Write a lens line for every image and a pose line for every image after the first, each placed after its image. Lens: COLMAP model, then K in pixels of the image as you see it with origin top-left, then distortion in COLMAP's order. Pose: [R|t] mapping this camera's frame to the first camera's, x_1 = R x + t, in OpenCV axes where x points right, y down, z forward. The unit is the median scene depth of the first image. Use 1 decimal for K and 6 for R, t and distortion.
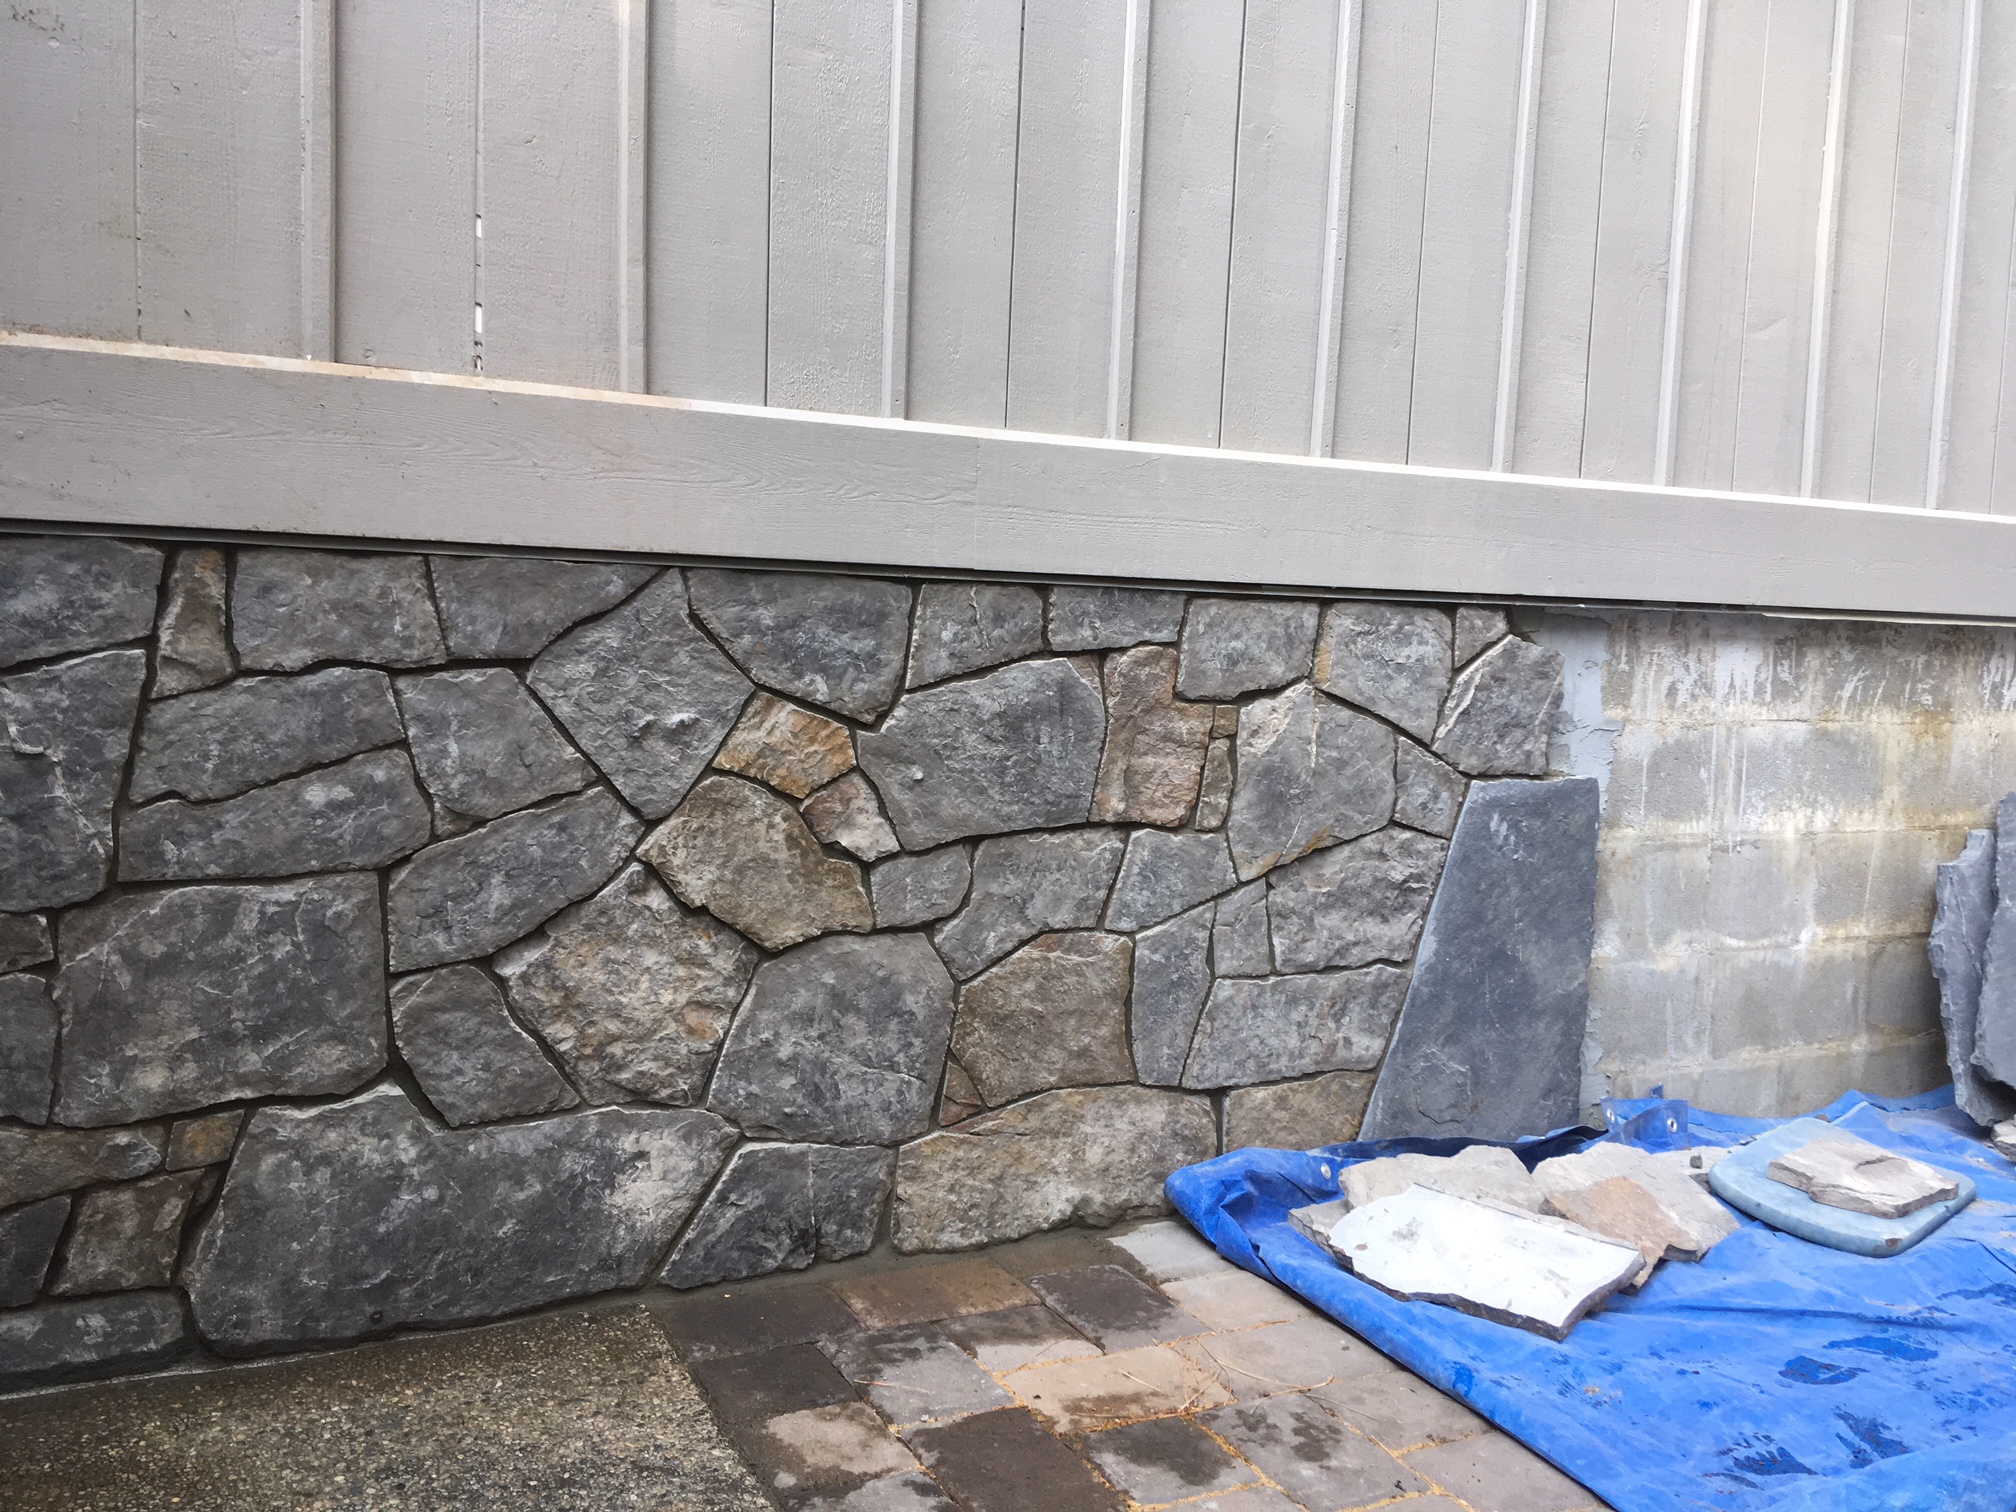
lens RADIAL K [[1704.8, 0, 1014.7], [0, 1704.8, 745.1], [0, 0, 1]] dist [0.117950, -0.180797]
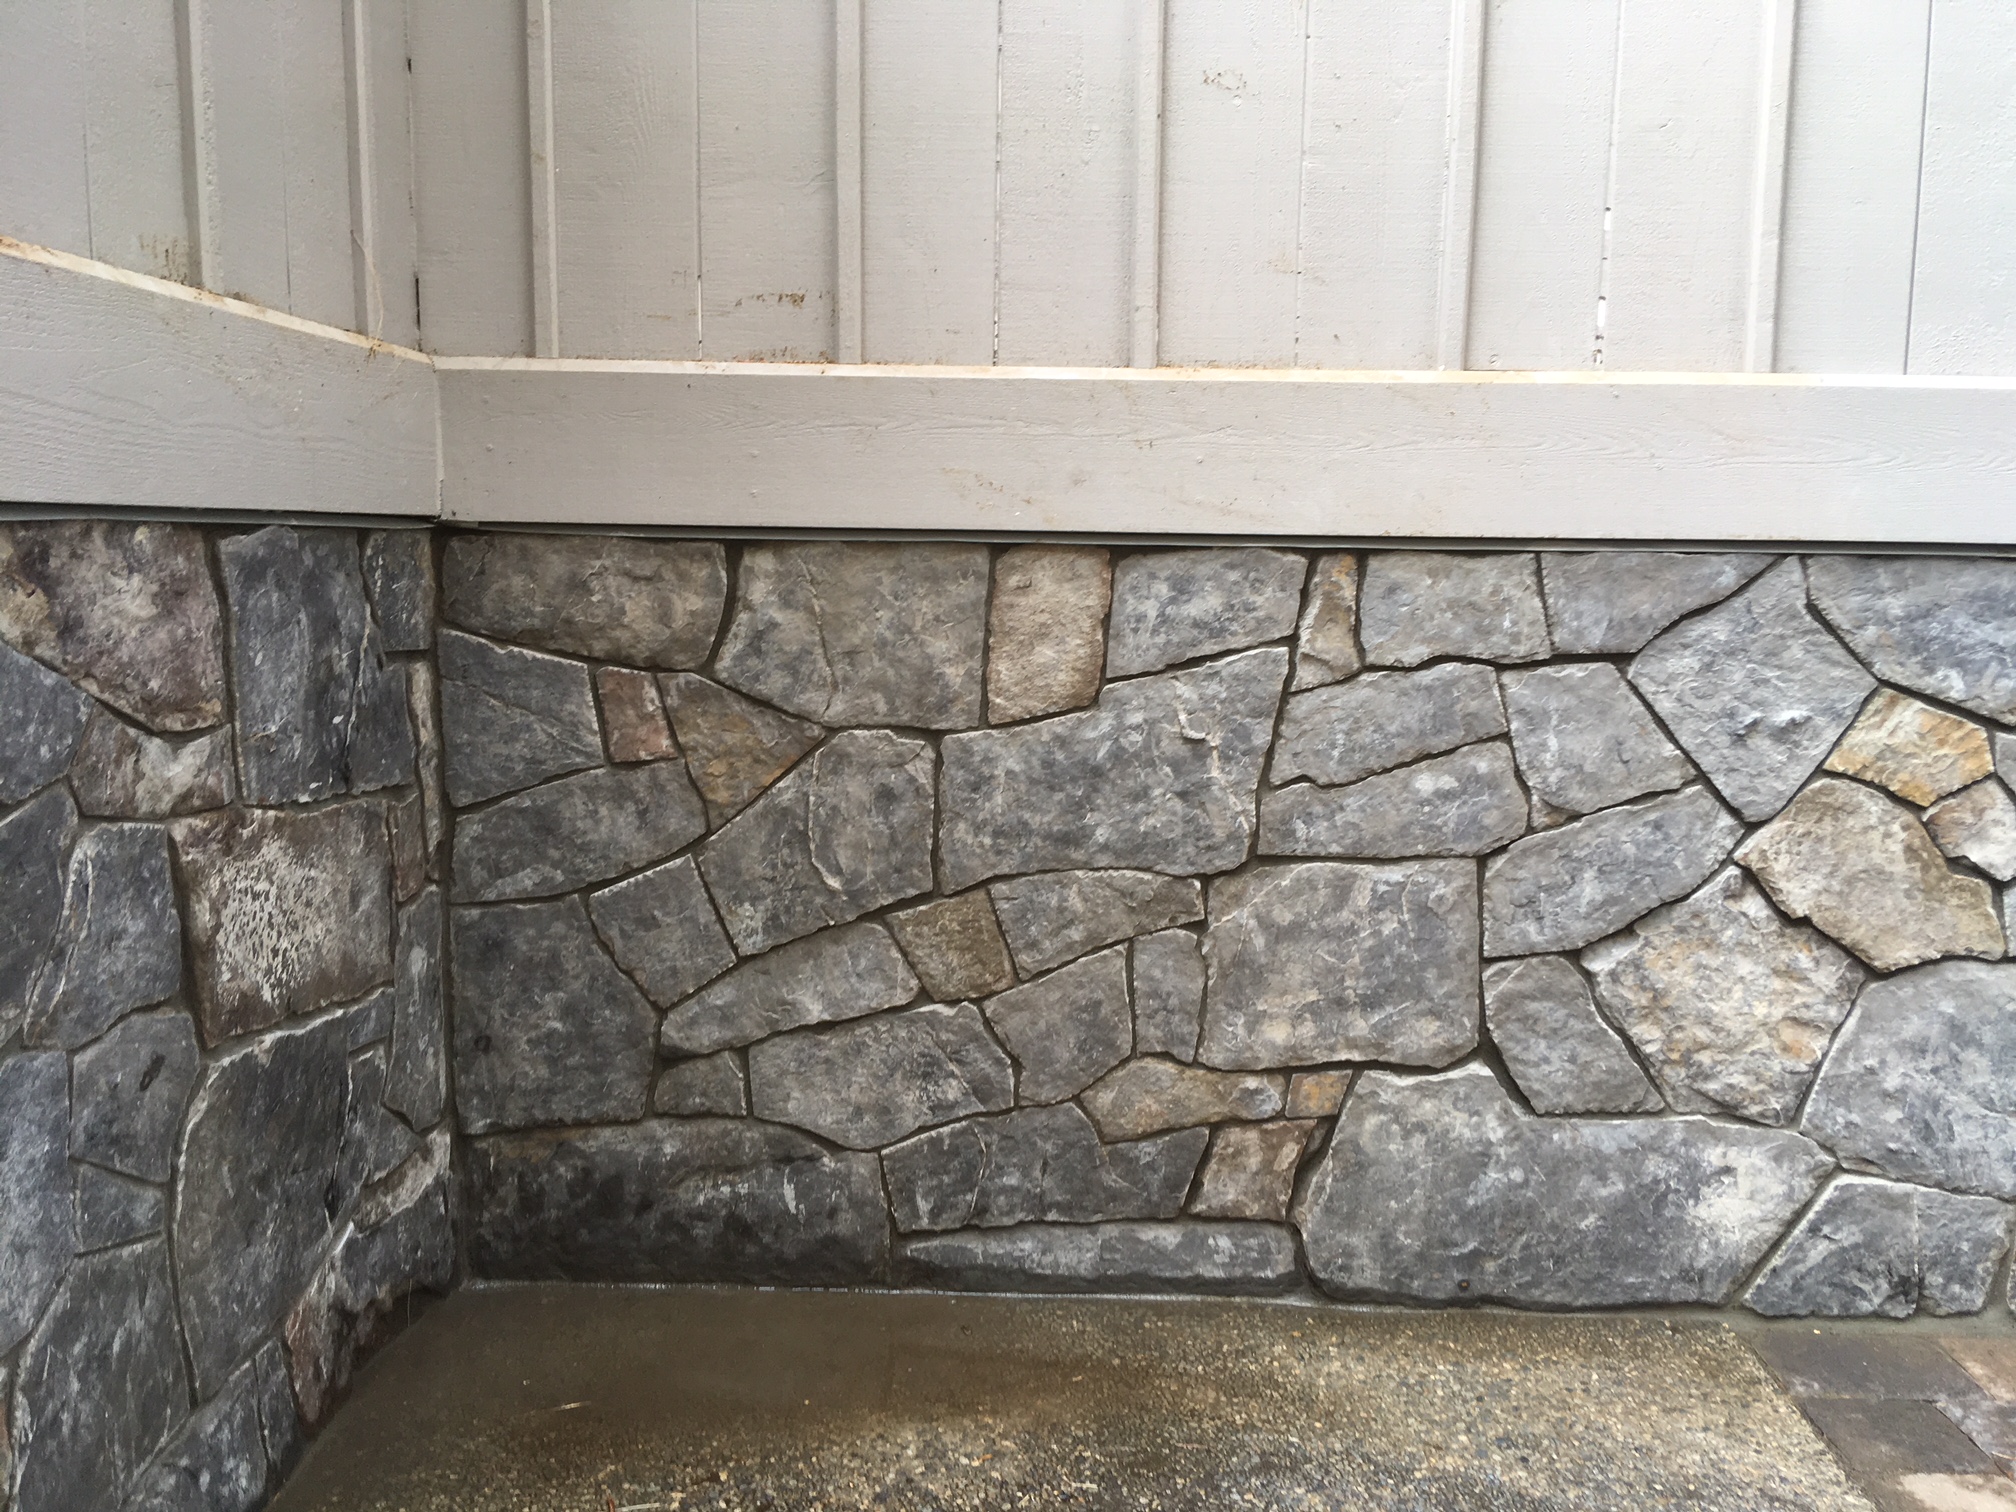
lens RADIAL K [[1704.8, 0, 1002.1], [0, 1704.8, 749.2], [0, 0, 1]] dist [0.117950, -0.180797]
pose [[0.875079, 0.030344, -0.483029, -0.121680], [-0.022281, 0.999500, 0.022423, -0.009717], [0.483468, -0.008859, 0.875317, -0.042558]]
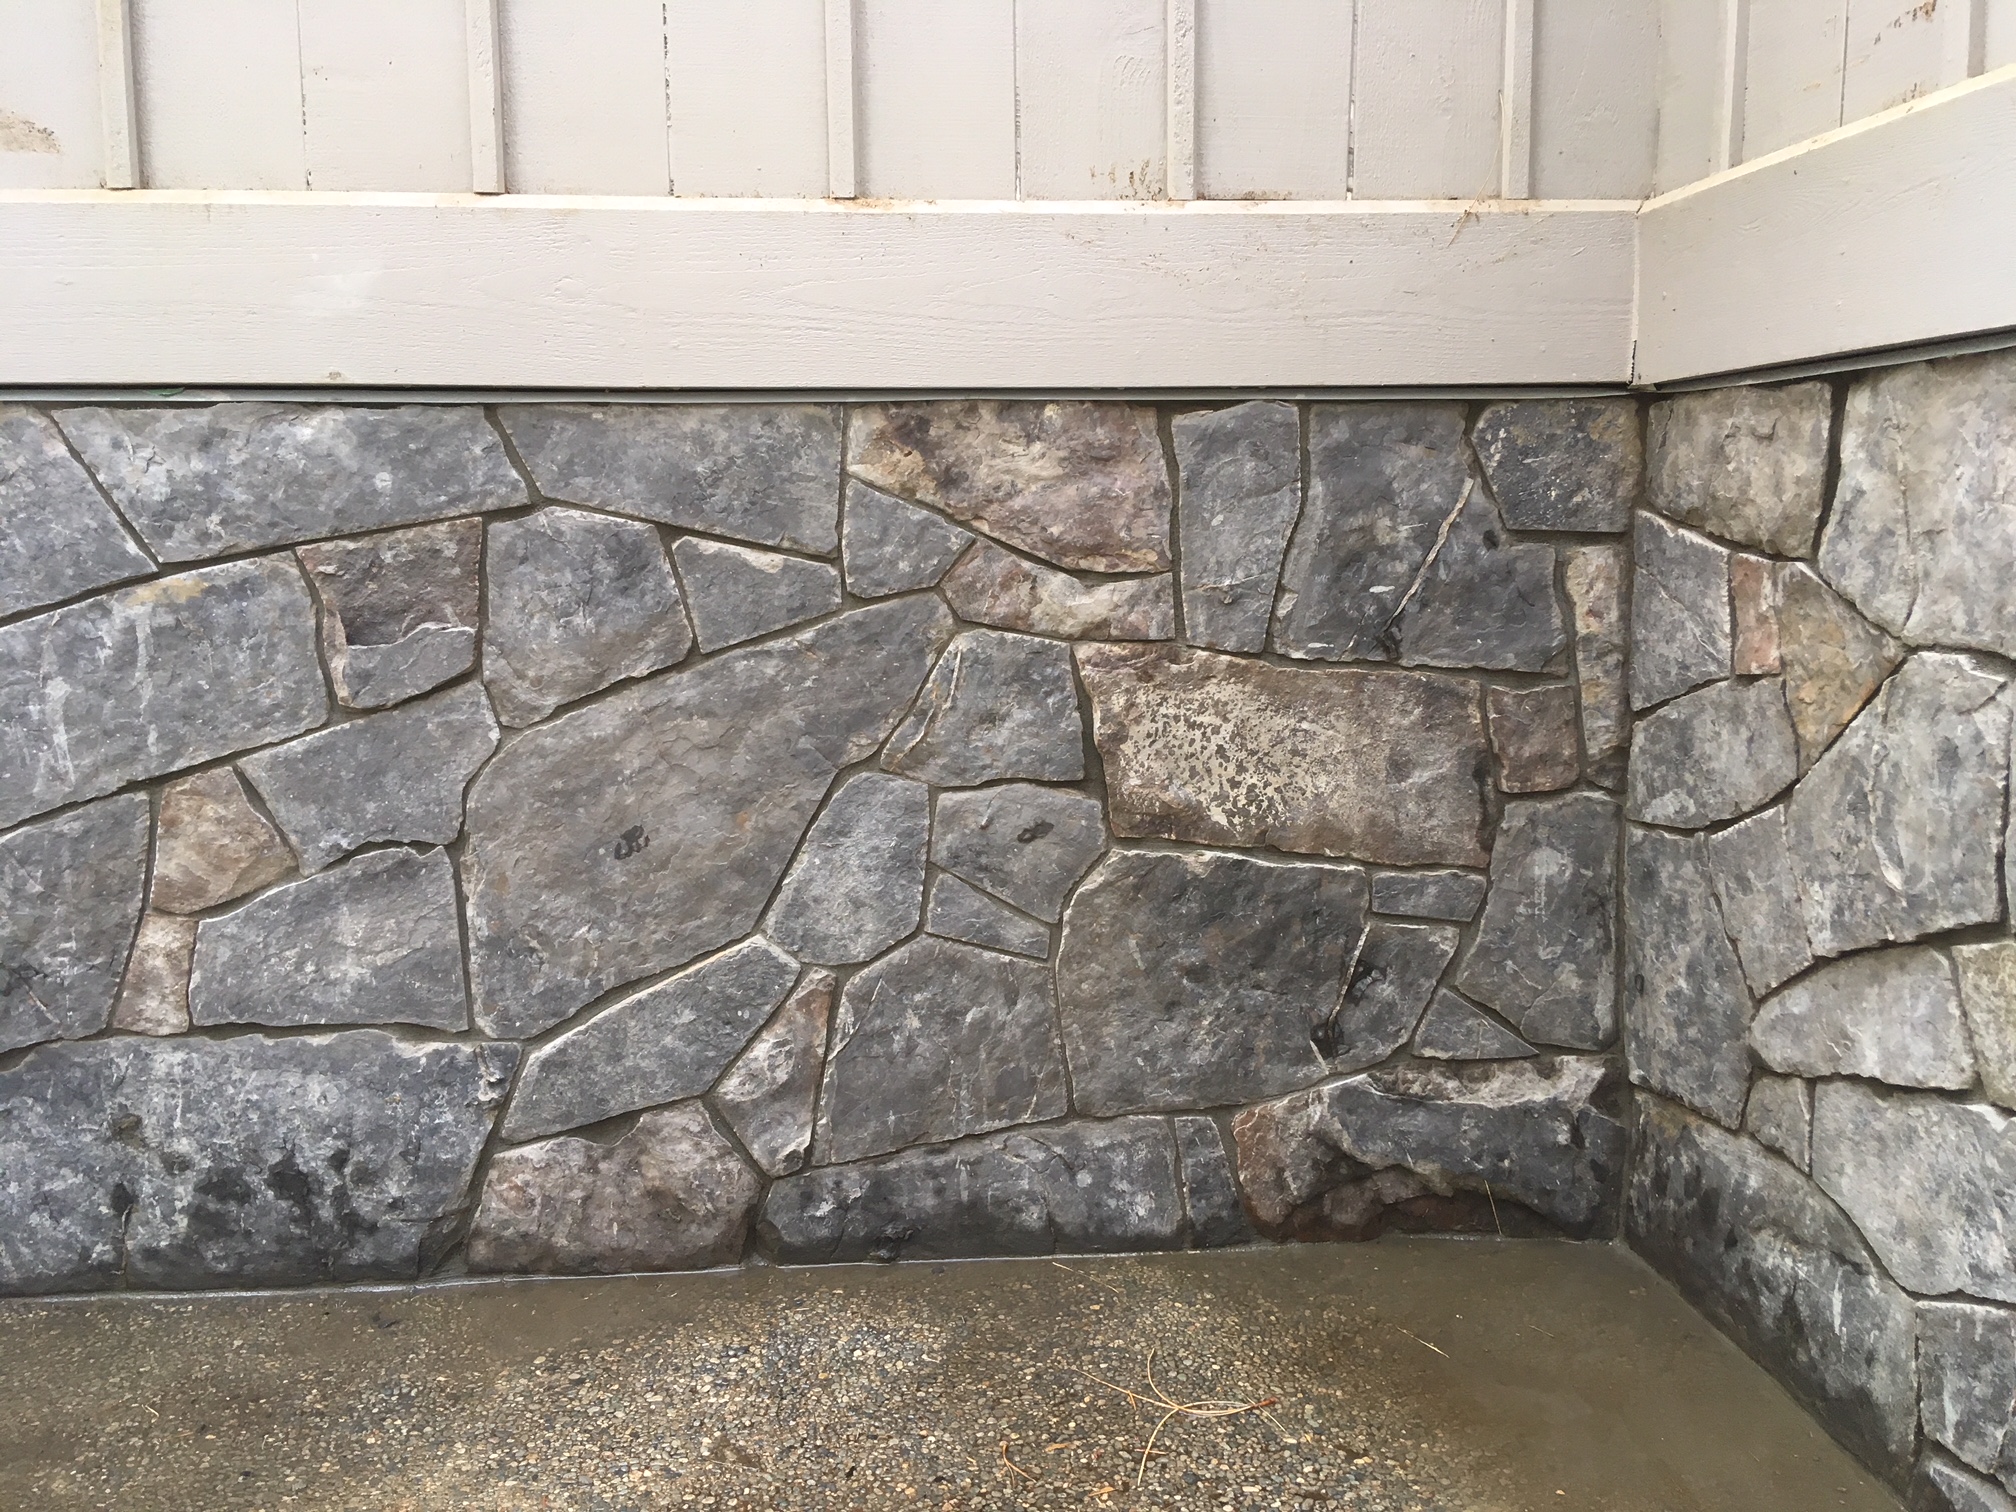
lens RADIAL K [[1704.8, 0, 1012.6], [0, 1704.8, 748.5], [0, 0, 1]] dist [0.117950, -0.180797]
pose [[-0.370687, 0.086376, -0.924733, 0.070310], [-0.093277, 0.987169, 0.129599, -0.013487], [0.924062, 0.134297, -0.357874, 0.712958]]
